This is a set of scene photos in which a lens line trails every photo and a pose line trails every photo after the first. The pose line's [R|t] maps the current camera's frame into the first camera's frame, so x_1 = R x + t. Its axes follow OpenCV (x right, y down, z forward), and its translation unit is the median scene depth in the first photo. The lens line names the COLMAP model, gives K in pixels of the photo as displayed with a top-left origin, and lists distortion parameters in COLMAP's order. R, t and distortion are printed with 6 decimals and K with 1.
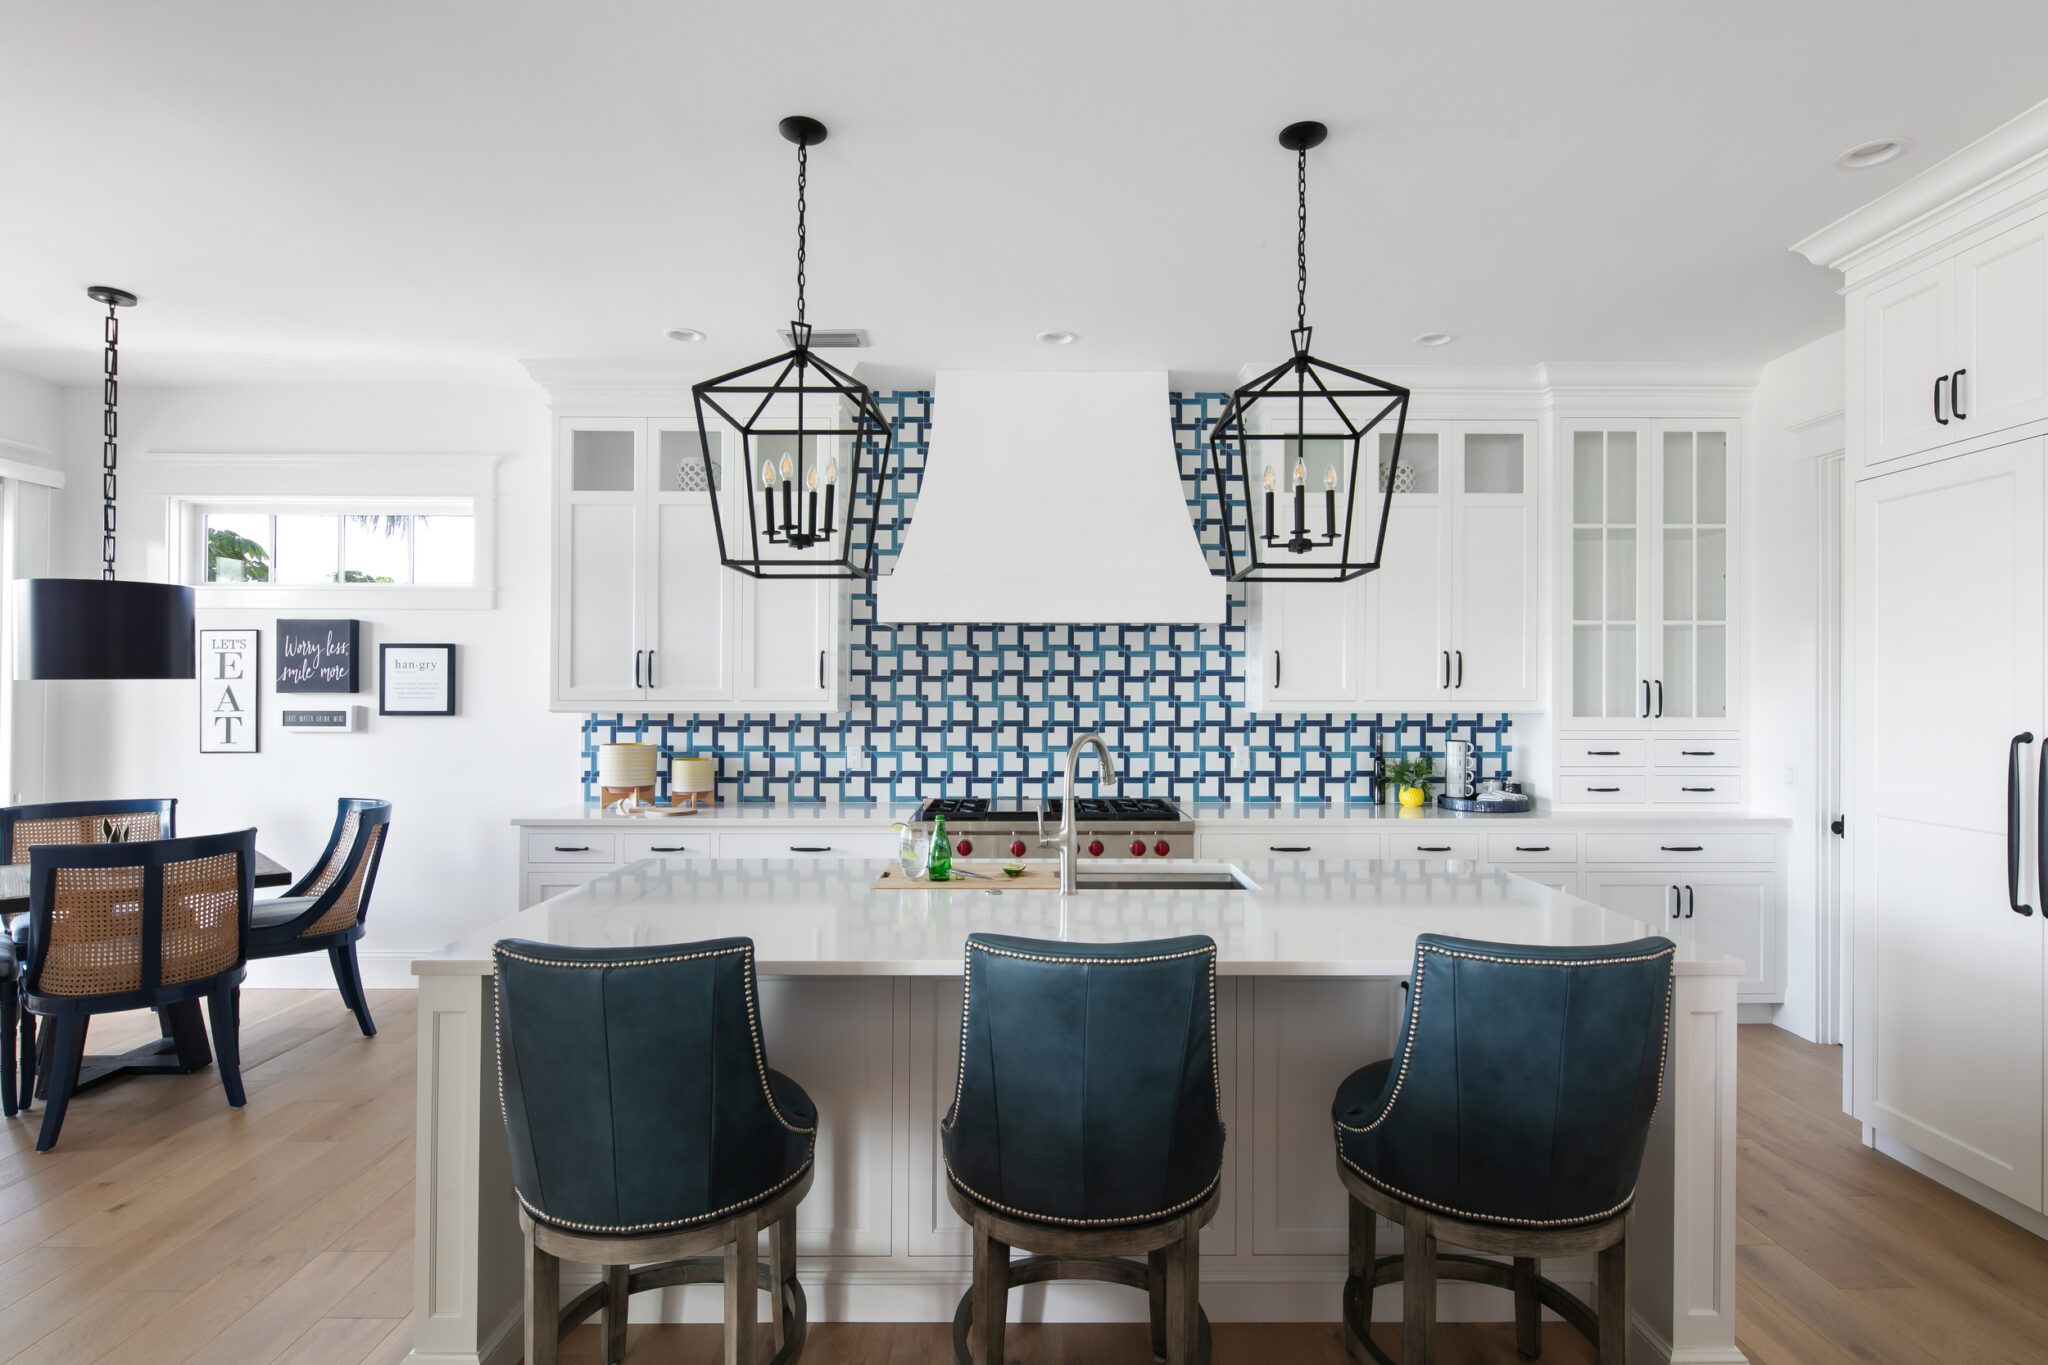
lens RADIAL K [[1005.6, 0, 1024.0], [0, 1005.6, 682.5], [0, 0, 1]] dist [0.001336, 0.000570]
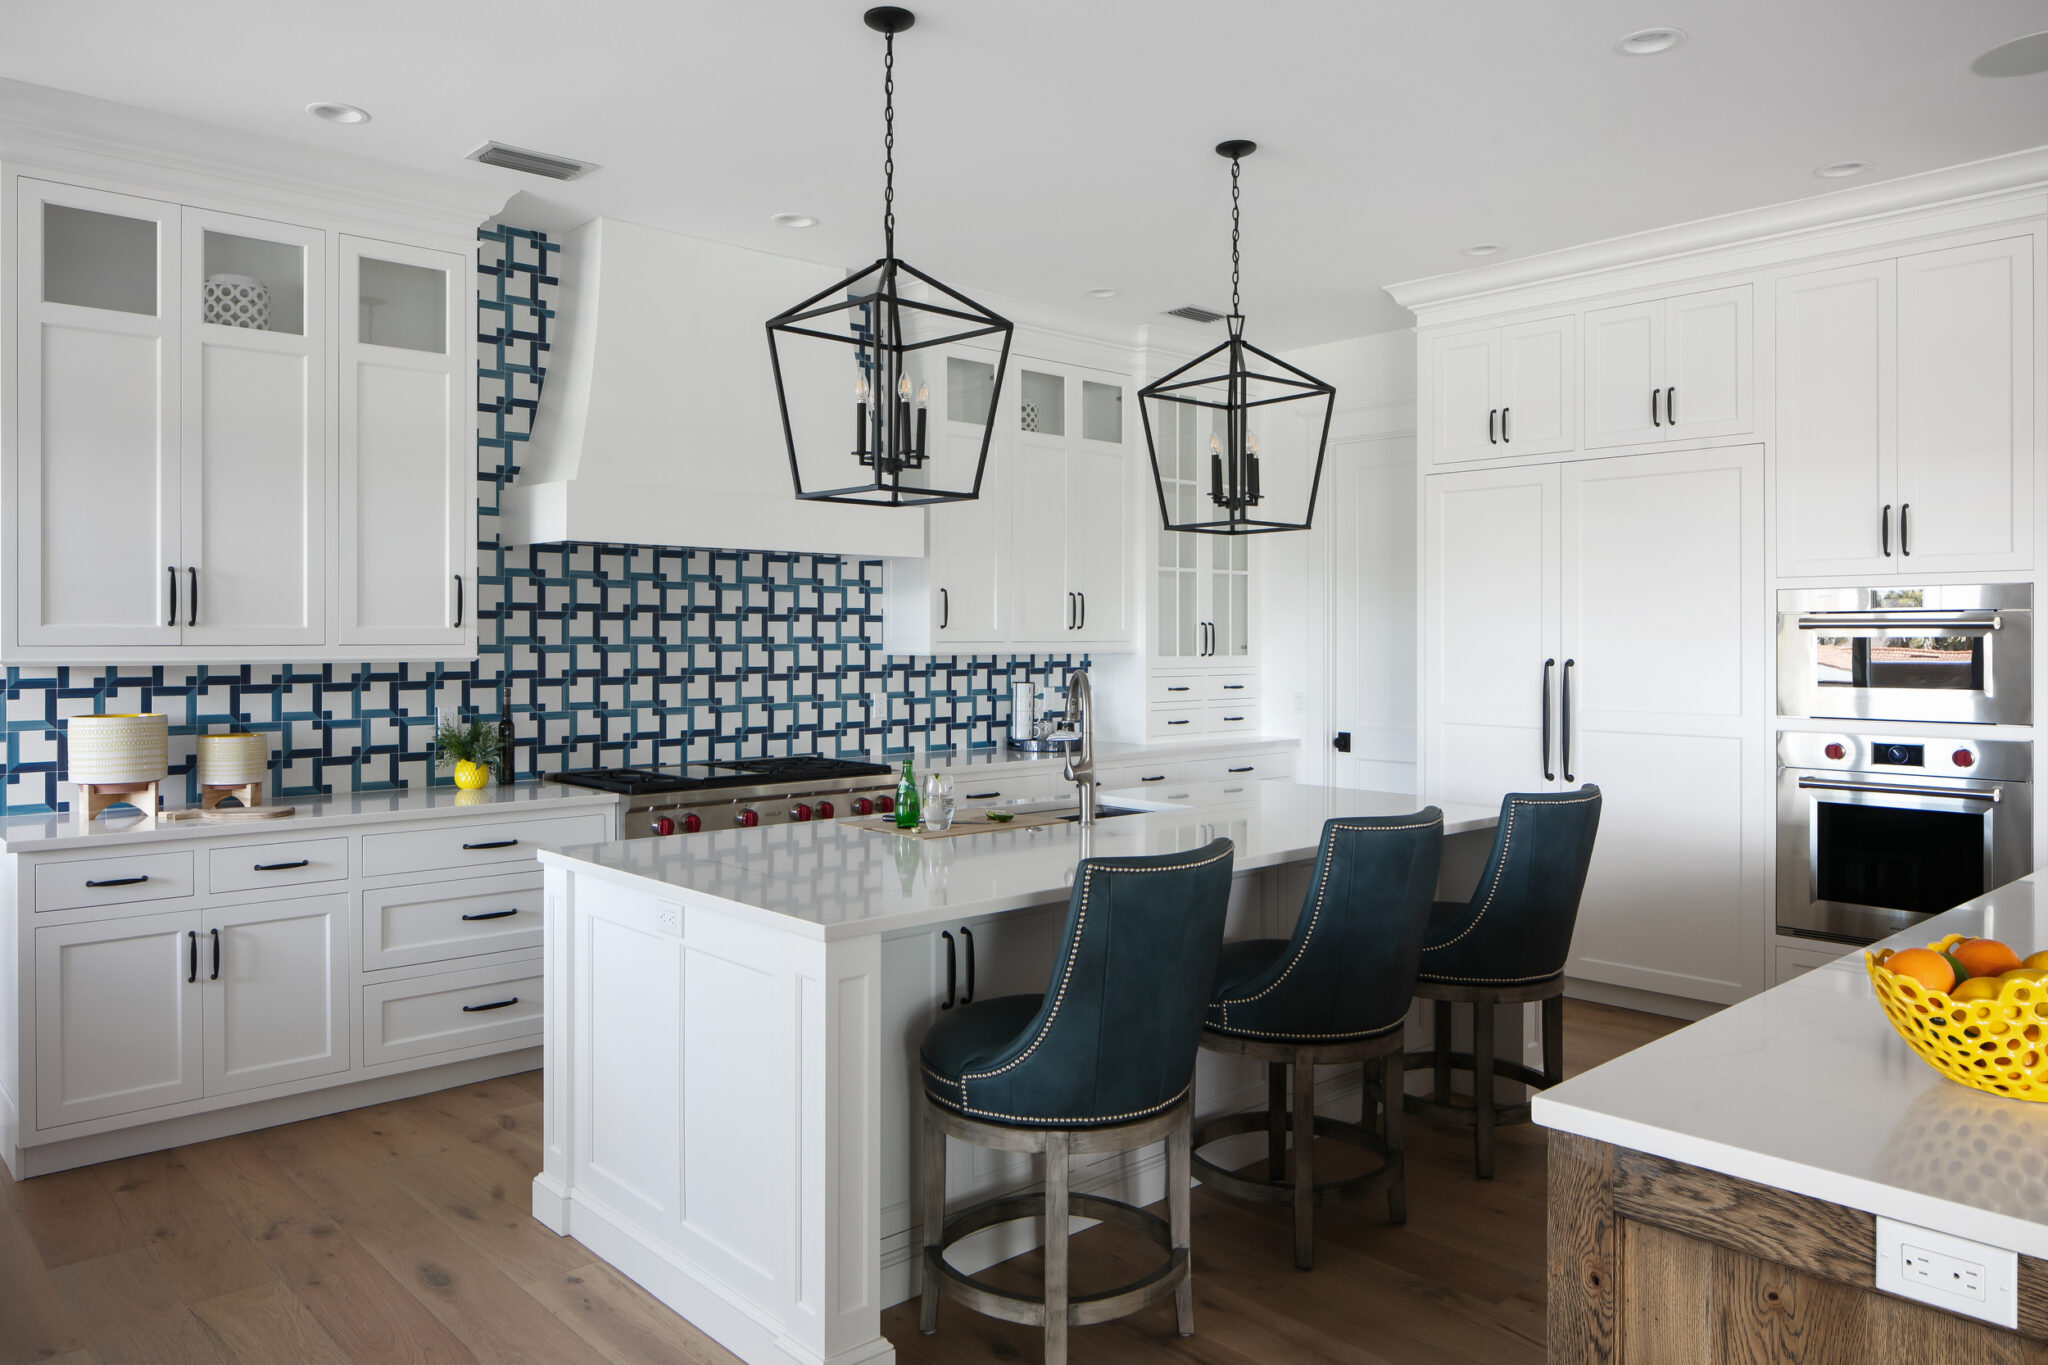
lens RADIAL K [[1390.7, 0, 994.9], [0, 1390.7, 630.8], [0, 0, 1]] dist [-0.024718, -0.000610]
pose [[0.752893, 0.001307, 0.658142, -0.526756], [-0.006984, 0.999958, 0.006004, -0.000553], [-0.658106, -0.009117, 0.752870, -0.005437]]
